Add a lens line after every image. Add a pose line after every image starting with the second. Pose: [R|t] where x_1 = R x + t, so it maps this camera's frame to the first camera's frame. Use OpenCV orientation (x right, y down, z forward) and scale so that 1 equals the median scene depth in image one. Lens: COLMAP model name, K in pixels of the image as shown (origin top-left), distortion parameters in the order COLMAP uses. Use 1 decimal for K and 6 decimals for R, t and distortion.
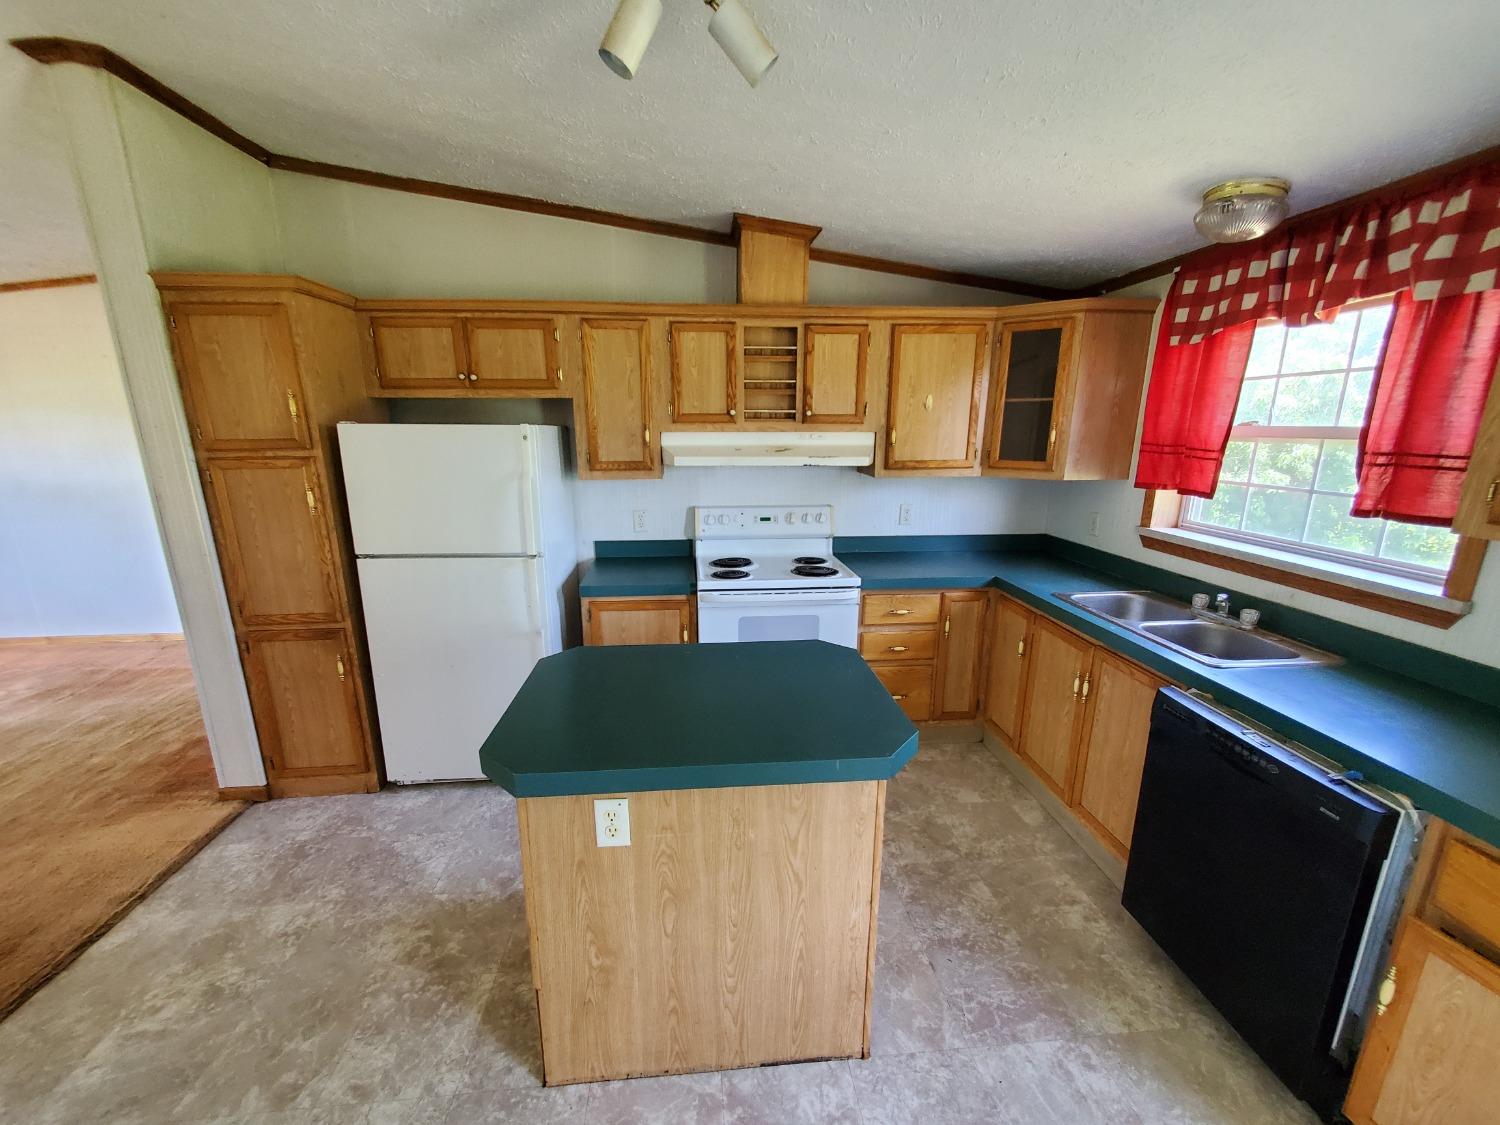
lens RADIAL K [[602.3, 0, 744.4], [0, 602.3, 569.3], [0, 0, 1]] dist [0.000952, -0.000378]
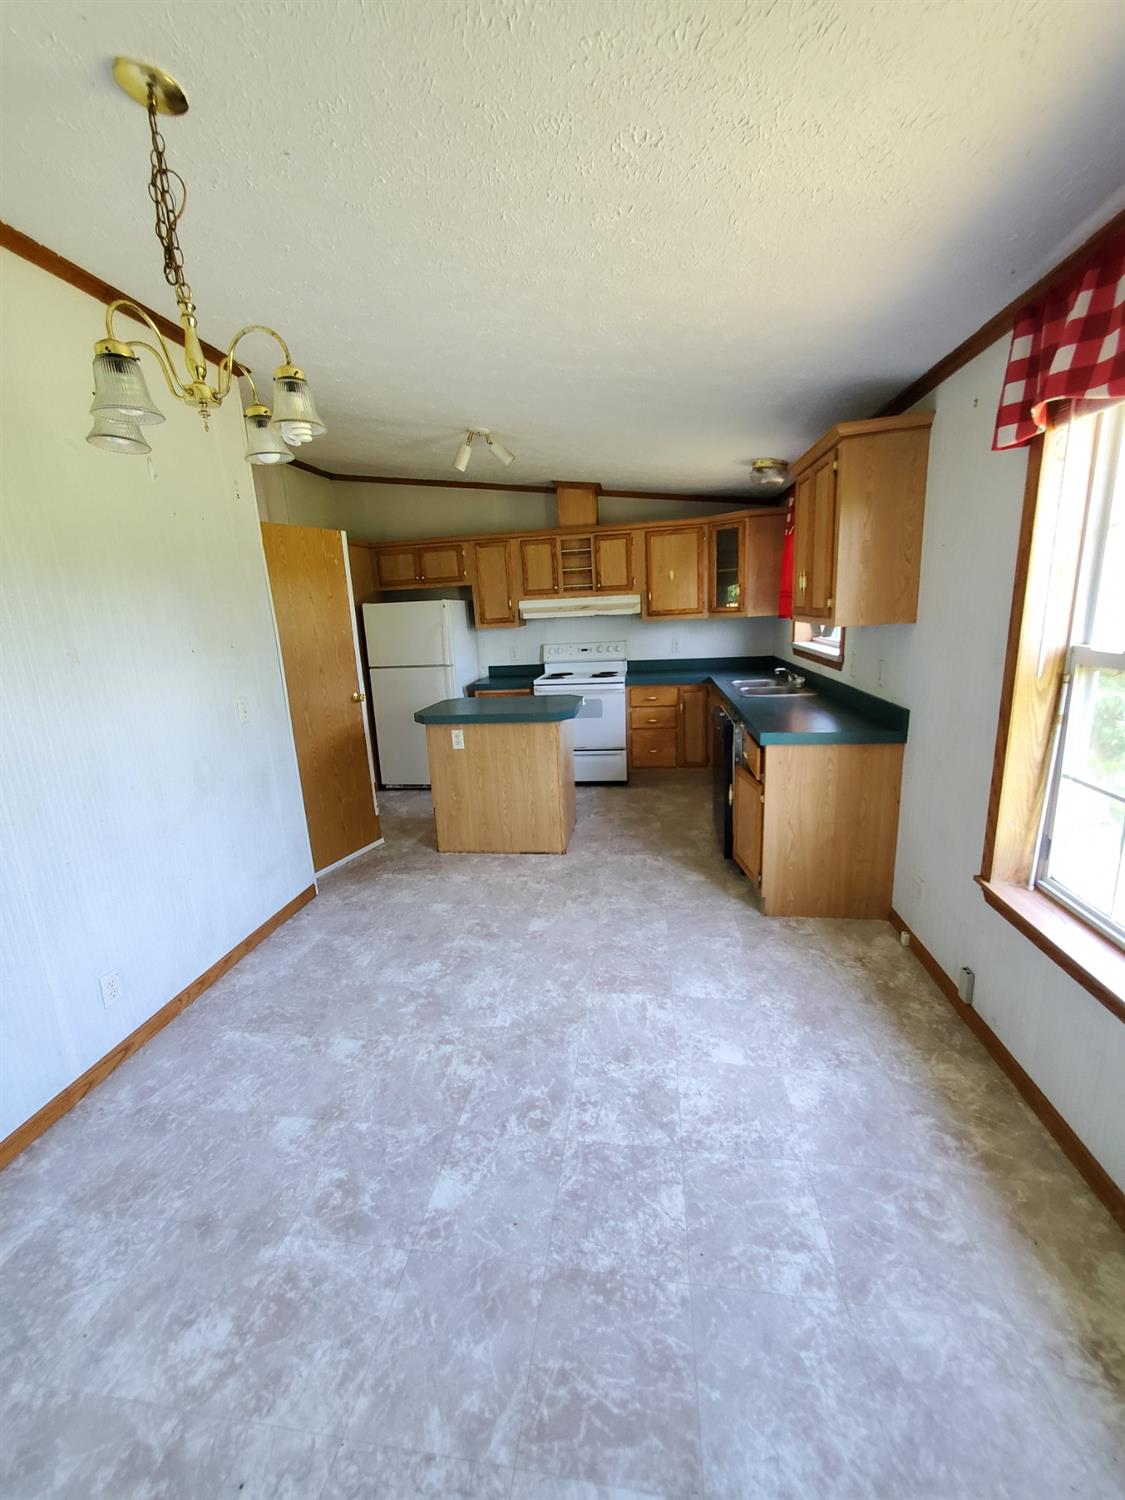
lens RADIAL K [[602.3, 0, 559.3], [0, 602.3, 748.2], [0, 0, 1]] dist [0.000952, -0.000378]
pose [[0.970693, 0.003881, -0.240290, 0.425721], [-0.004616, 0.999986, -0.002496, 0.223421], [0.240277, 0.003532, 0.970698, -0.743432]]
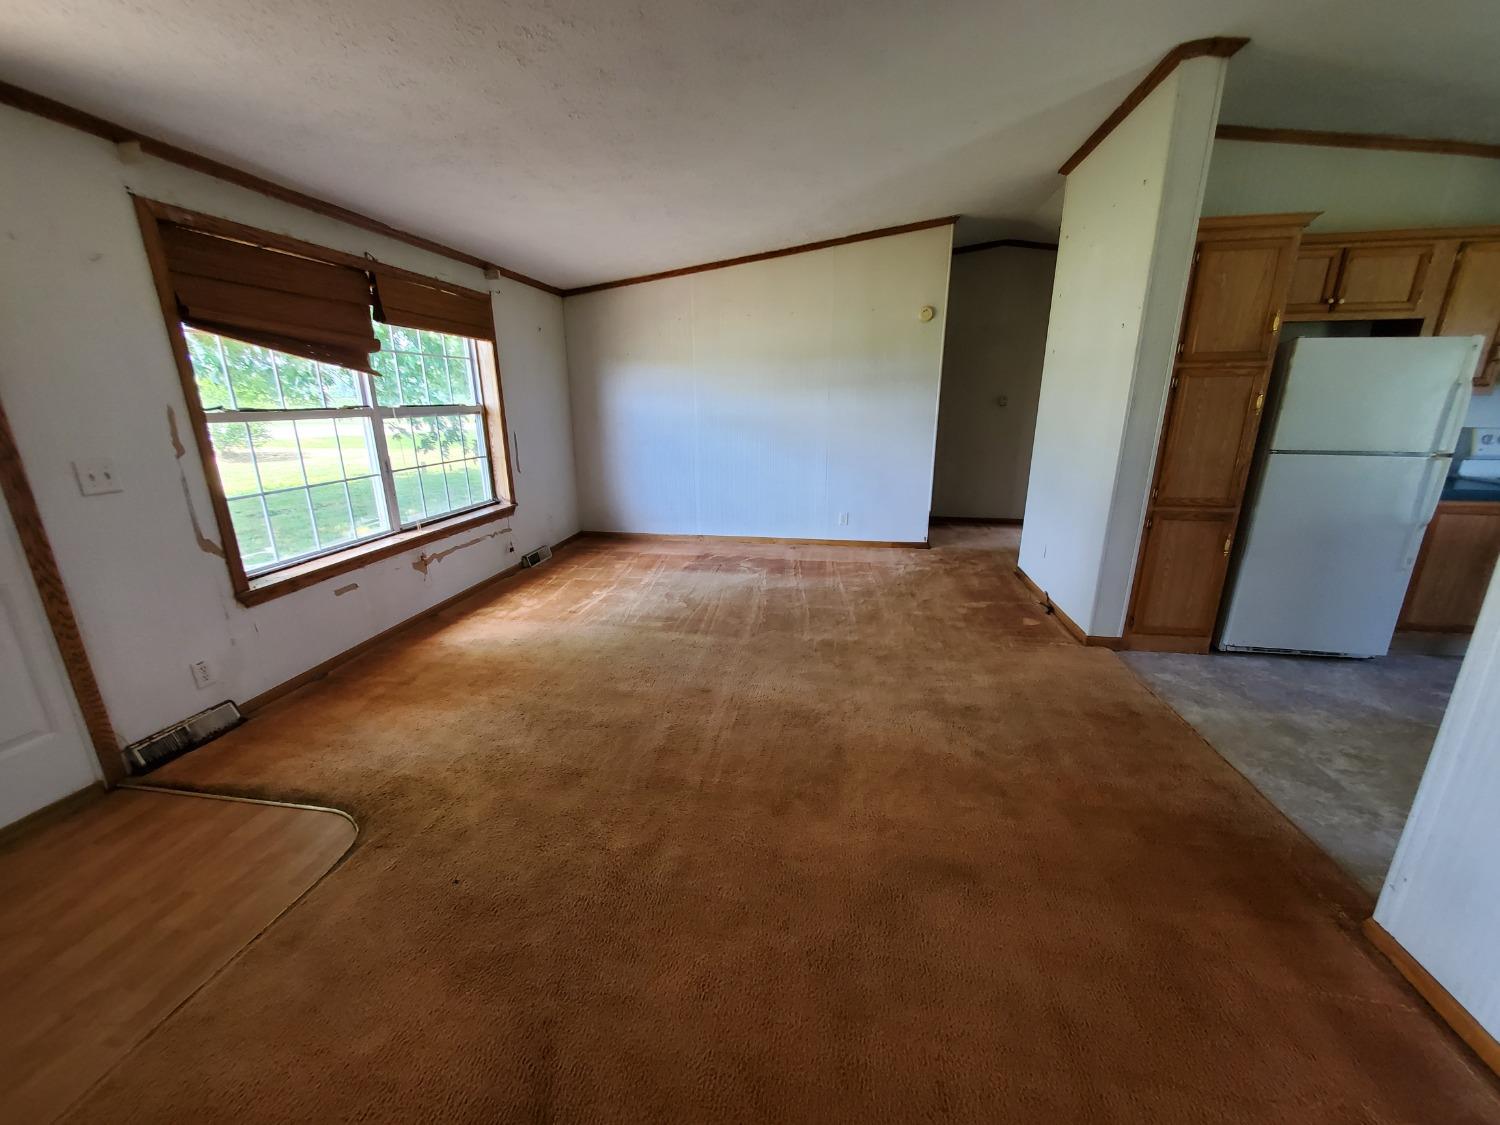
lens RADIAL K [[602.3, 0, 744.4], [0, 602.3, 569.3], [0, 0, 1]] dist [0.000952, -0.000378]
pose [[0.965863, 0.067486, -0.250109, -1.166867], [-0.057052, 0.997181, 0.048746, 0.186252], [0.252693, -0.032813, 0.966990, -0.385575]]
